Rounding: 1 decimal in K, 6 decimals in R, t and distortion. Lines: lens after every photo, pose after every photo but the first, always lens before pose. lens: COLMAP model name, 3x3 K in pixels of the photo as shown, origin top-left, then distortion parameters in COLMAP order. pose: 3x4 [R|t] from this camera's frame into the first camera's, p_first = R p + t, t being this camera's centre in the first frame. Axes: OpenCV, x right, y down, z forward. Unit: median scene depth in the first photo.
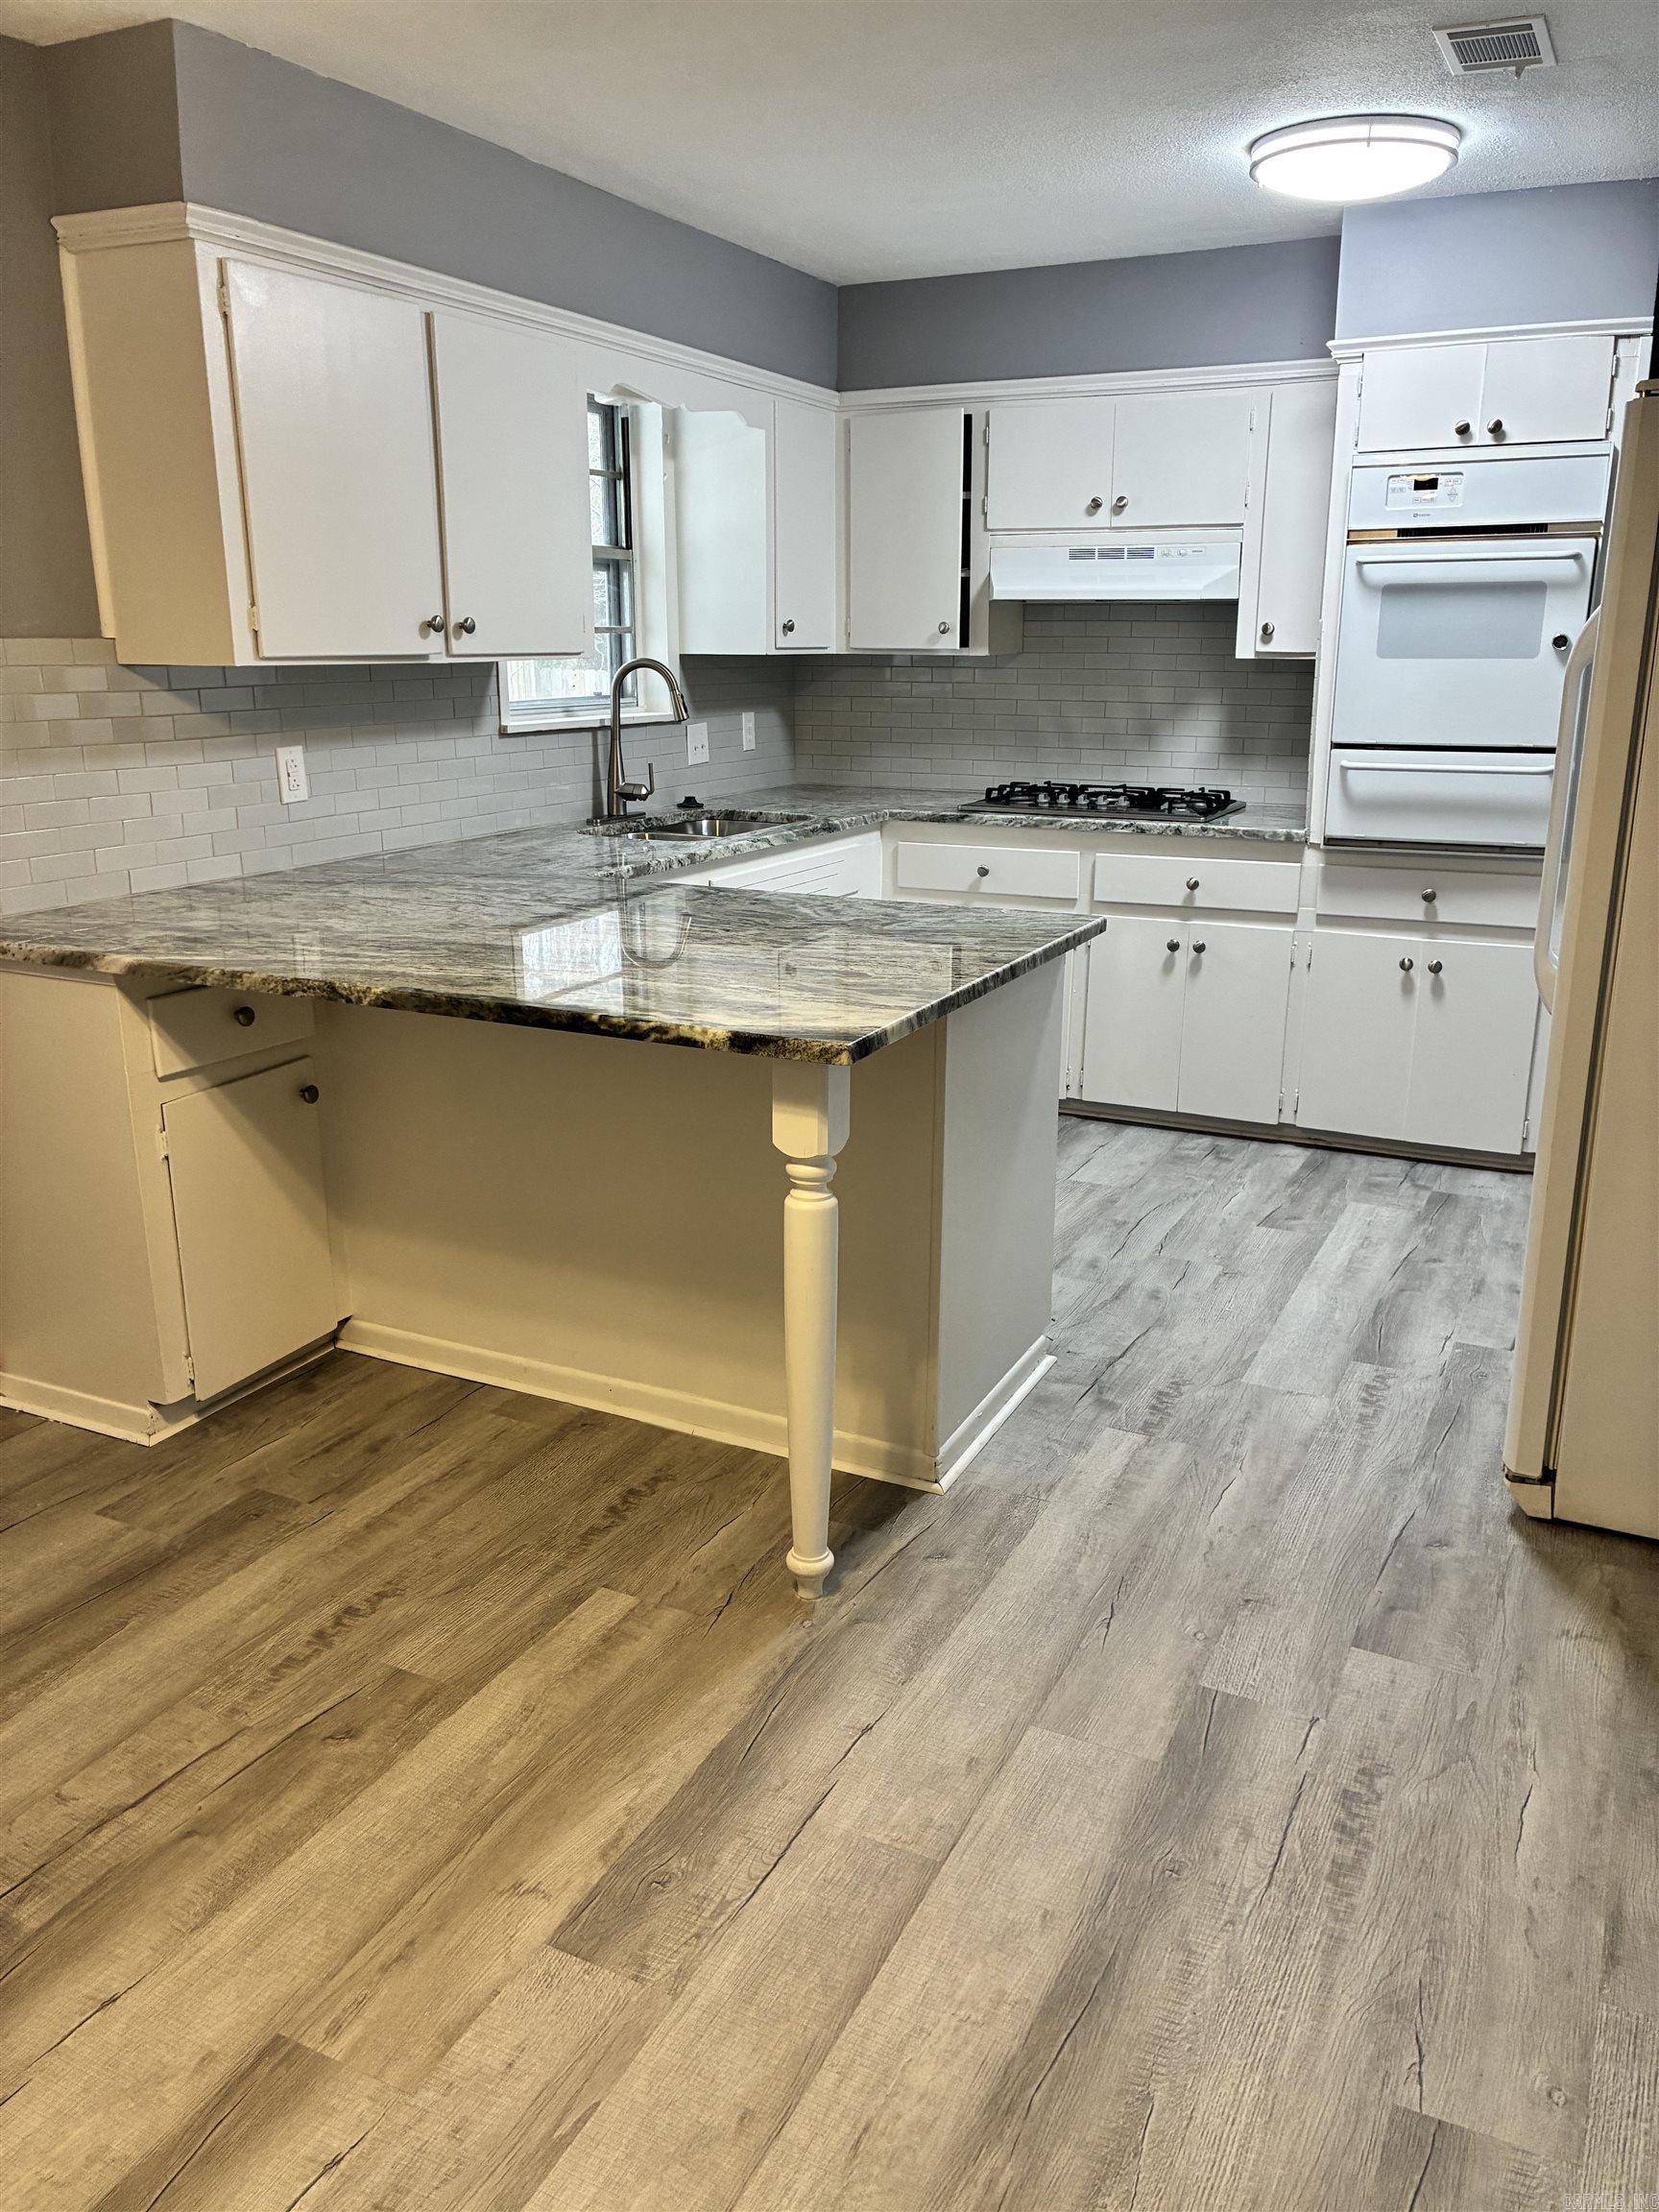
lens RADIAL K [[1677.0, 0, 829.5], [0, 1677.0, 1106.0], [0, 0, 1]] dist [0.011939, 0.009337]
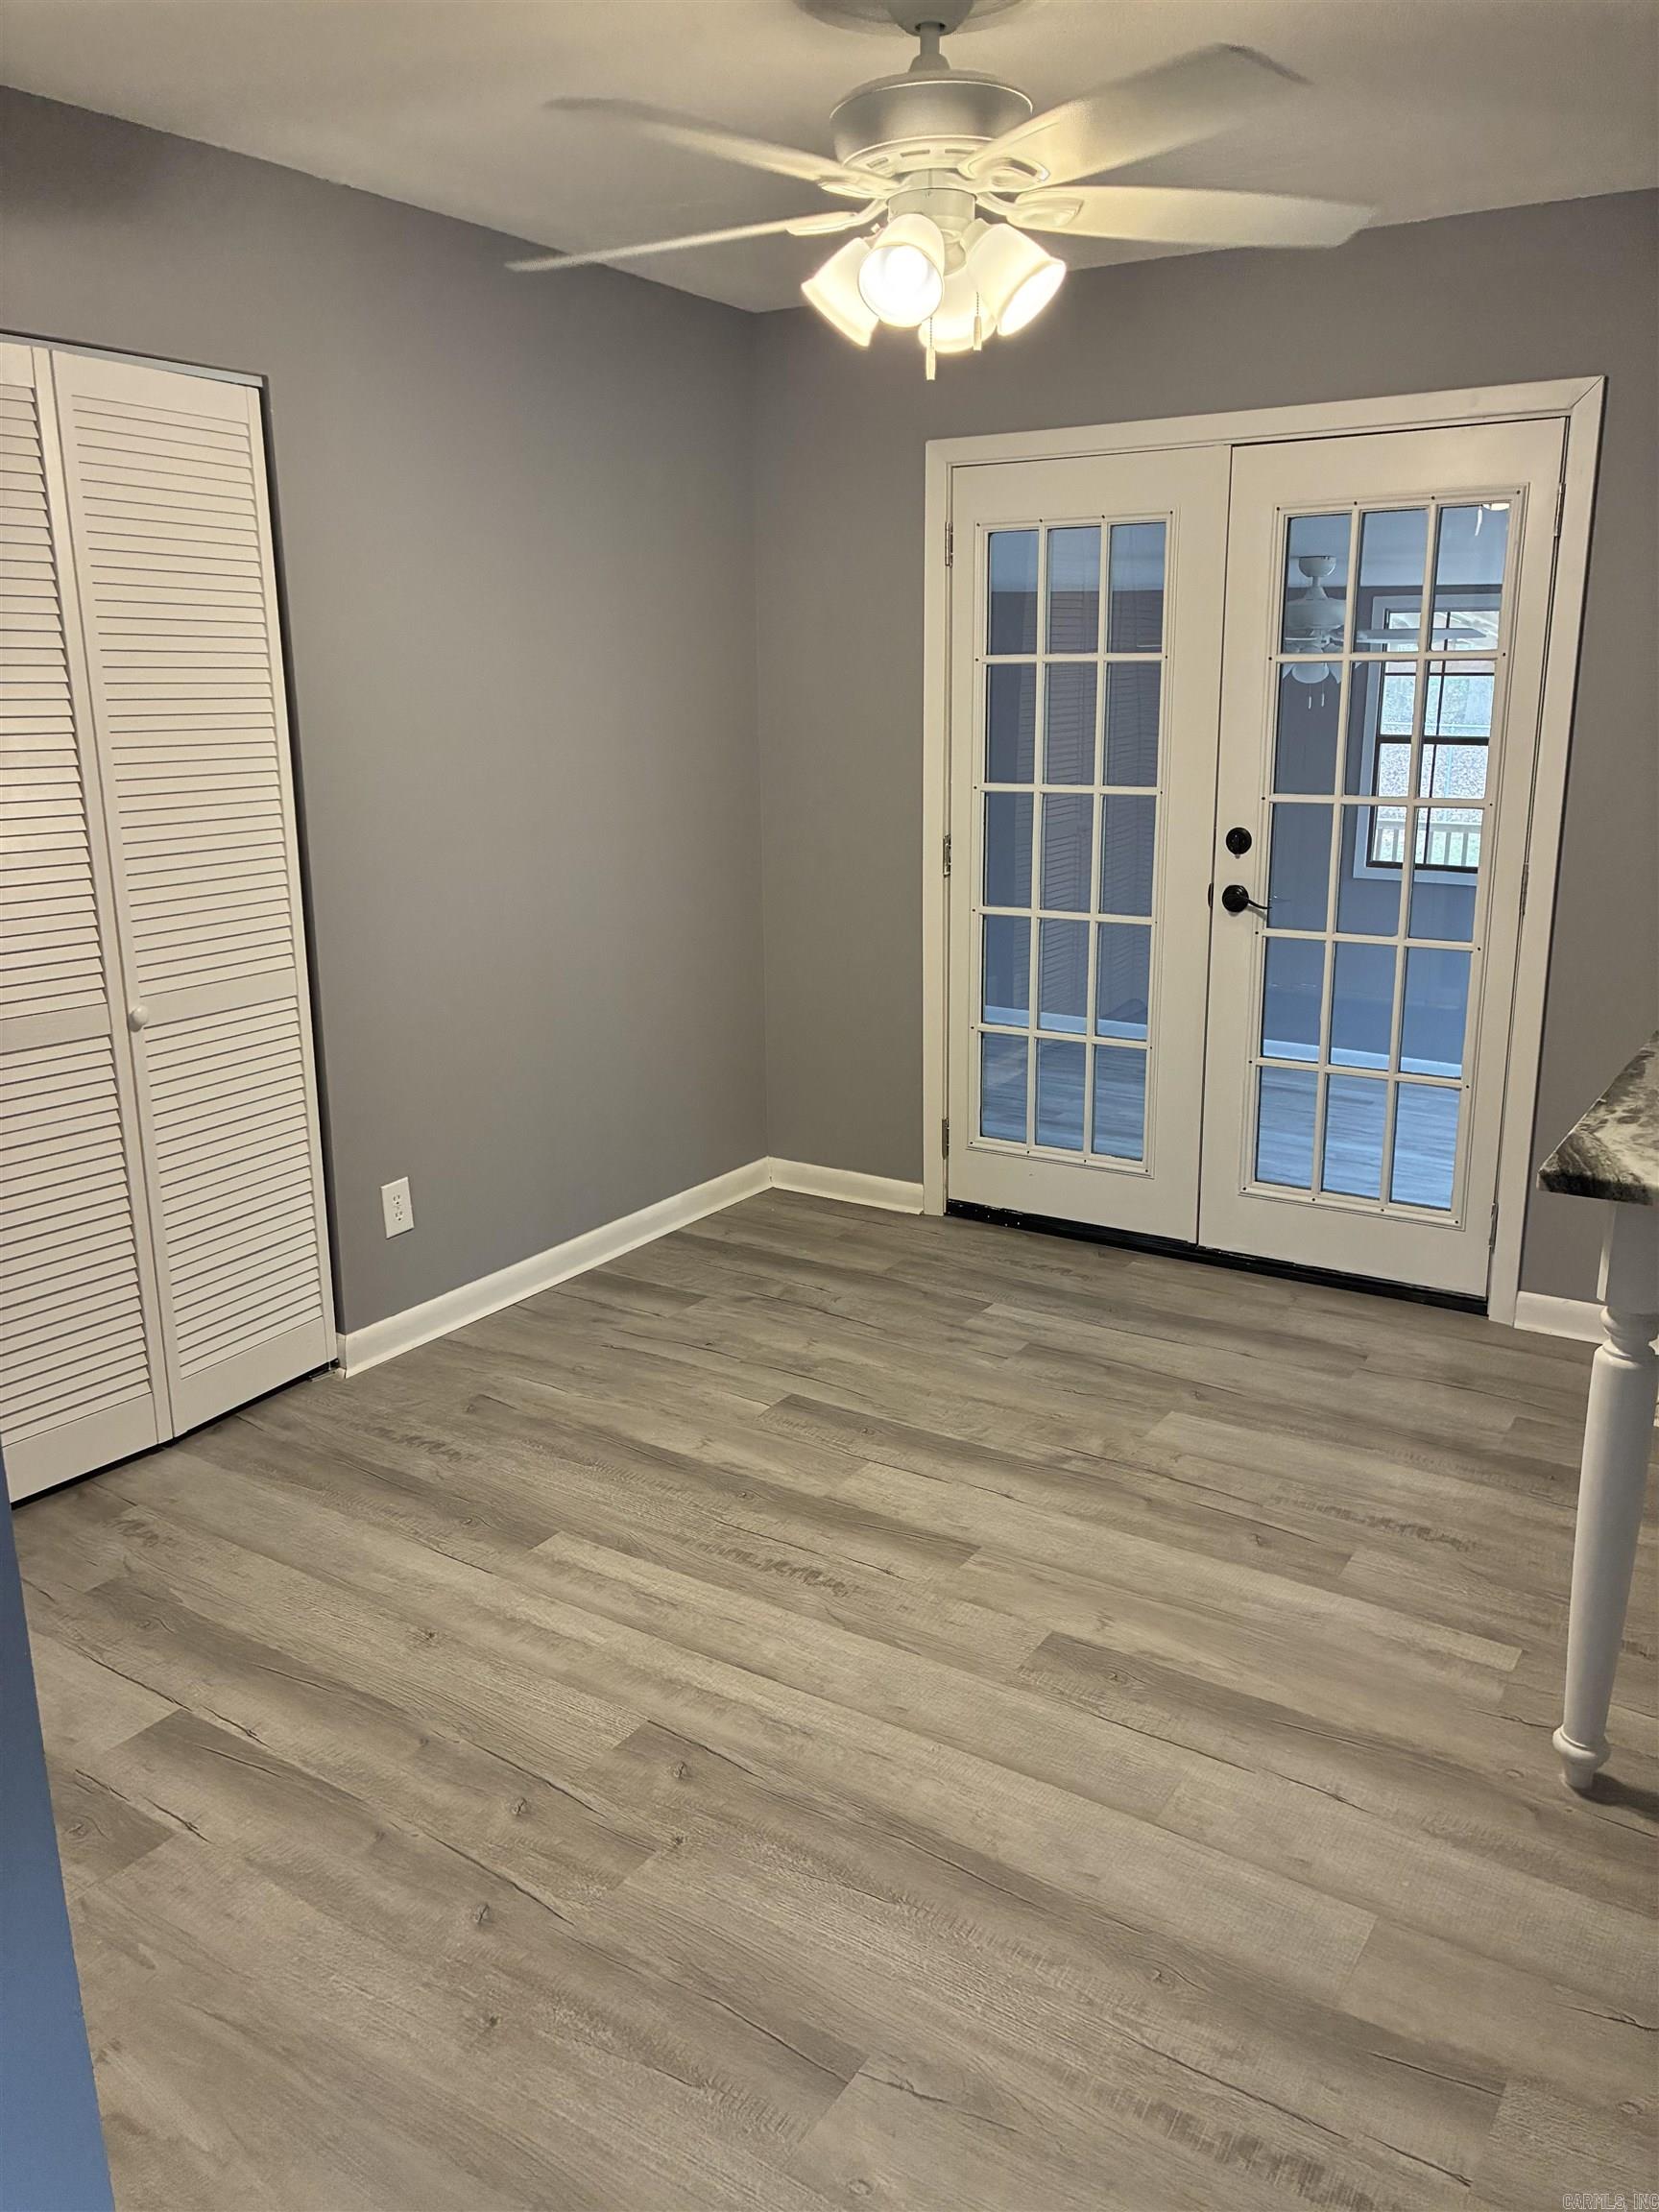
lens RADIAL K [[1665.0, 0, 829.5], [0, 1665.0, 1106.0], [0, 0, 1]] dist [0.040749, -0.071060]
pose [[-0.118969, 0.246560, -0.961797, 0.520577], [-0.263255, 0.926176, 0.269992, -0.117462], [0.957363, 0.285319, -0.045278, 0.352715]]
